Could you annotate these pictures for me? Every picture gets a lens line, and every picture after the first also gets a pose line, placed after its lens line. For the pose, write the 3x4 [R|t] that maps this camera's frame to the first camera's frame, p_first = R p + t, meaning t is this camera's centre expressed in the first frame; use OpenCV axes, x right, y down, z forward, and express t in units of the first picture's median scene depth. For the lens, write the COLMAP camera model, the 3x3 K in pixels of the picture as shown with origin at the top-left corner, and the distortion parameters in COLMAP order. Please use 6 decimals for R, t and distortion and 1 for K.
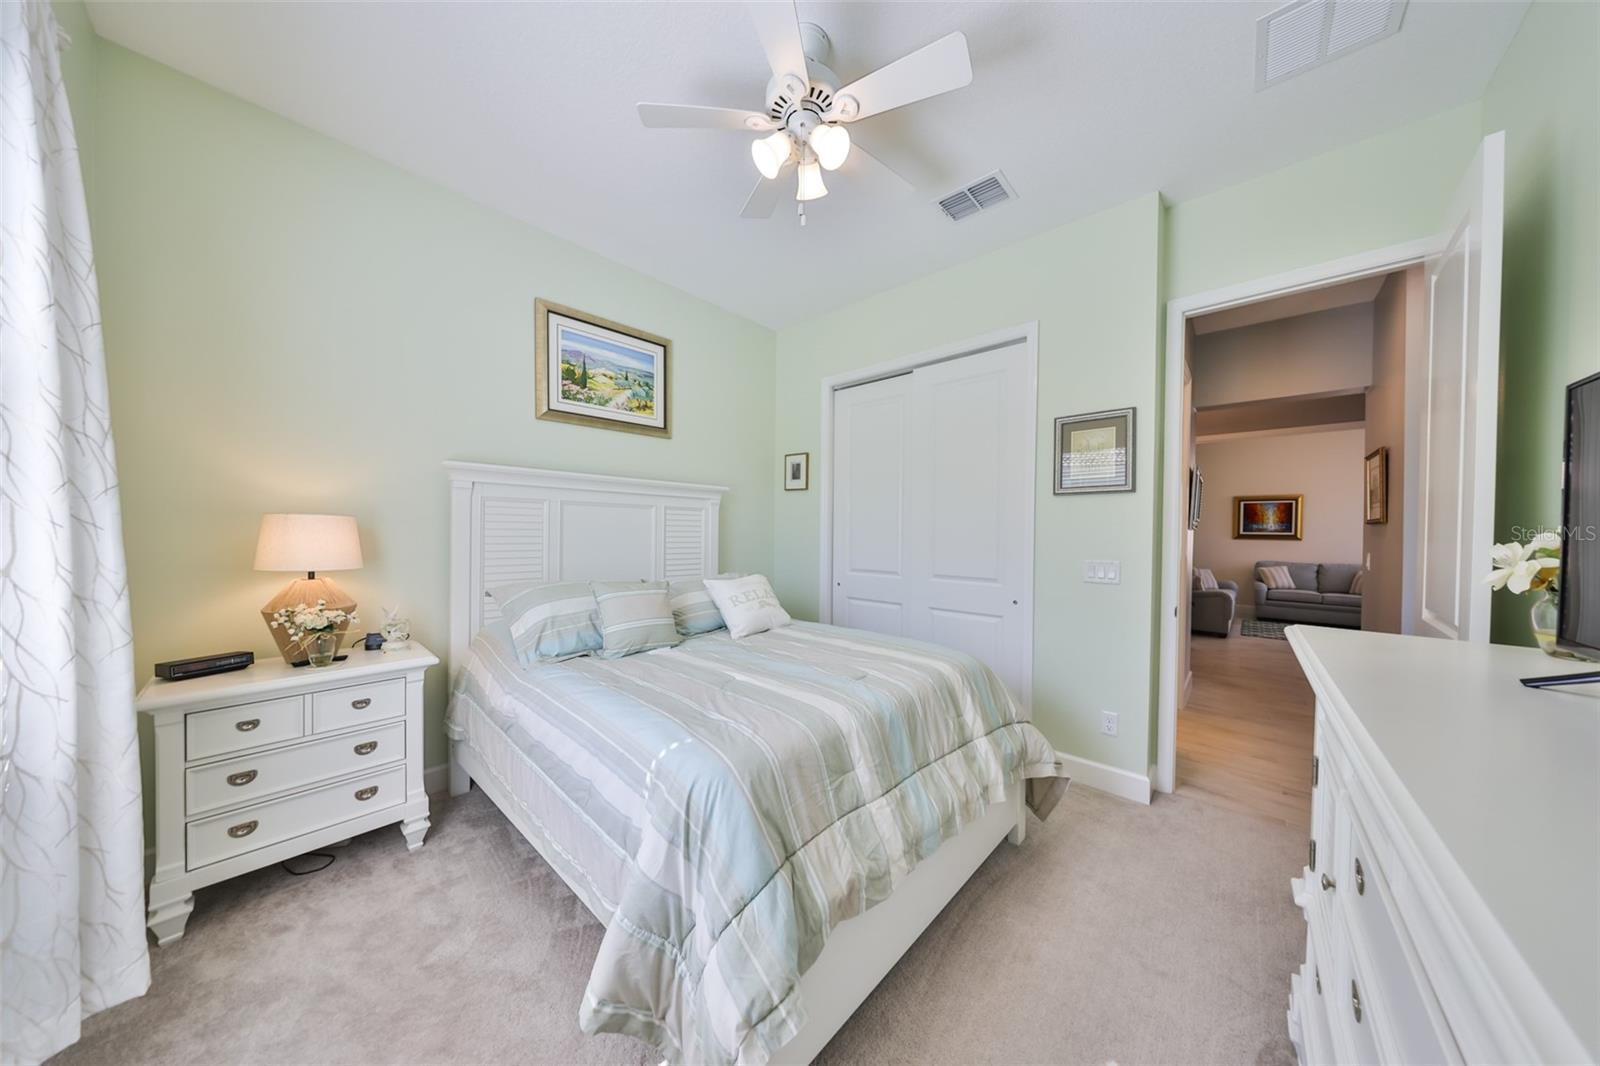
lens RADIAL K [[489.4, 0, 804.2], [0, 489.4, 536.8], [0, 0, 1]] dist [0.000653, -0.000001]
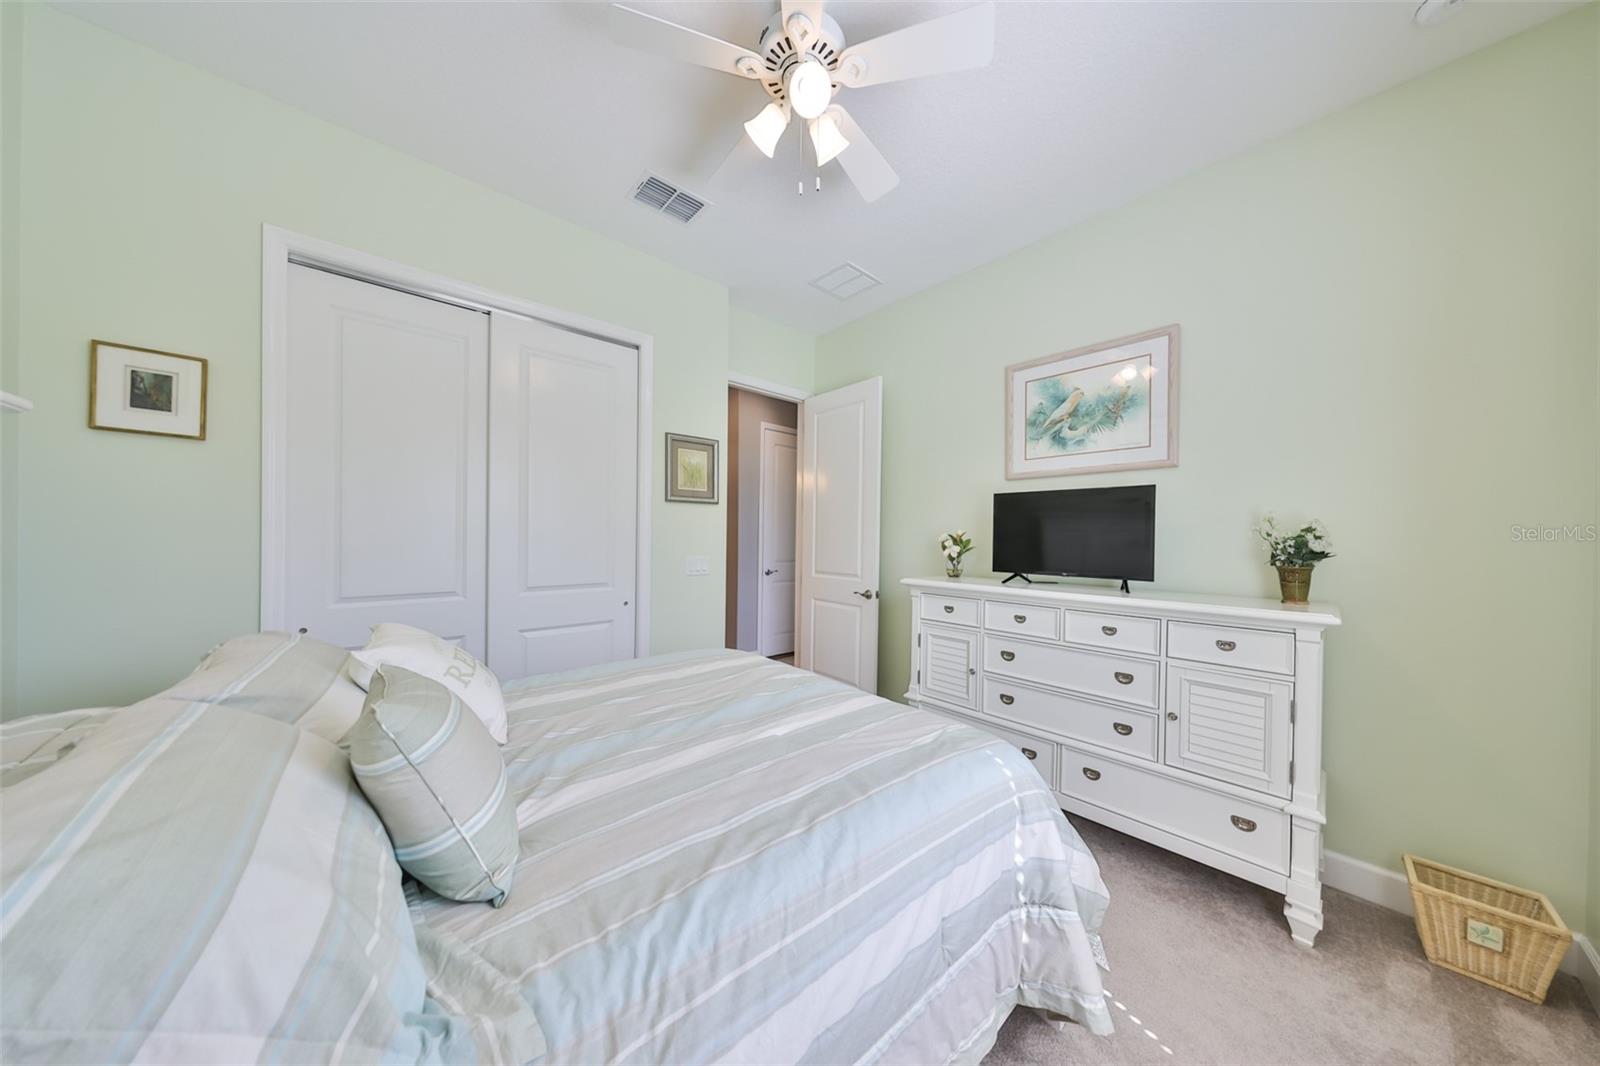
lens RADIAL K [[489.4, 0, 805.9], [0, 489.4, 536.8], [0, 0, 1]] dist [0.000653, -0.000001]
pose [[0.109555, -0.009947, 0.993931, -0.925100], [0.002819, 0.999949, 0.009697, -0.020124], [-0.993977, 0.001739, 0.109577, 0.928713]]
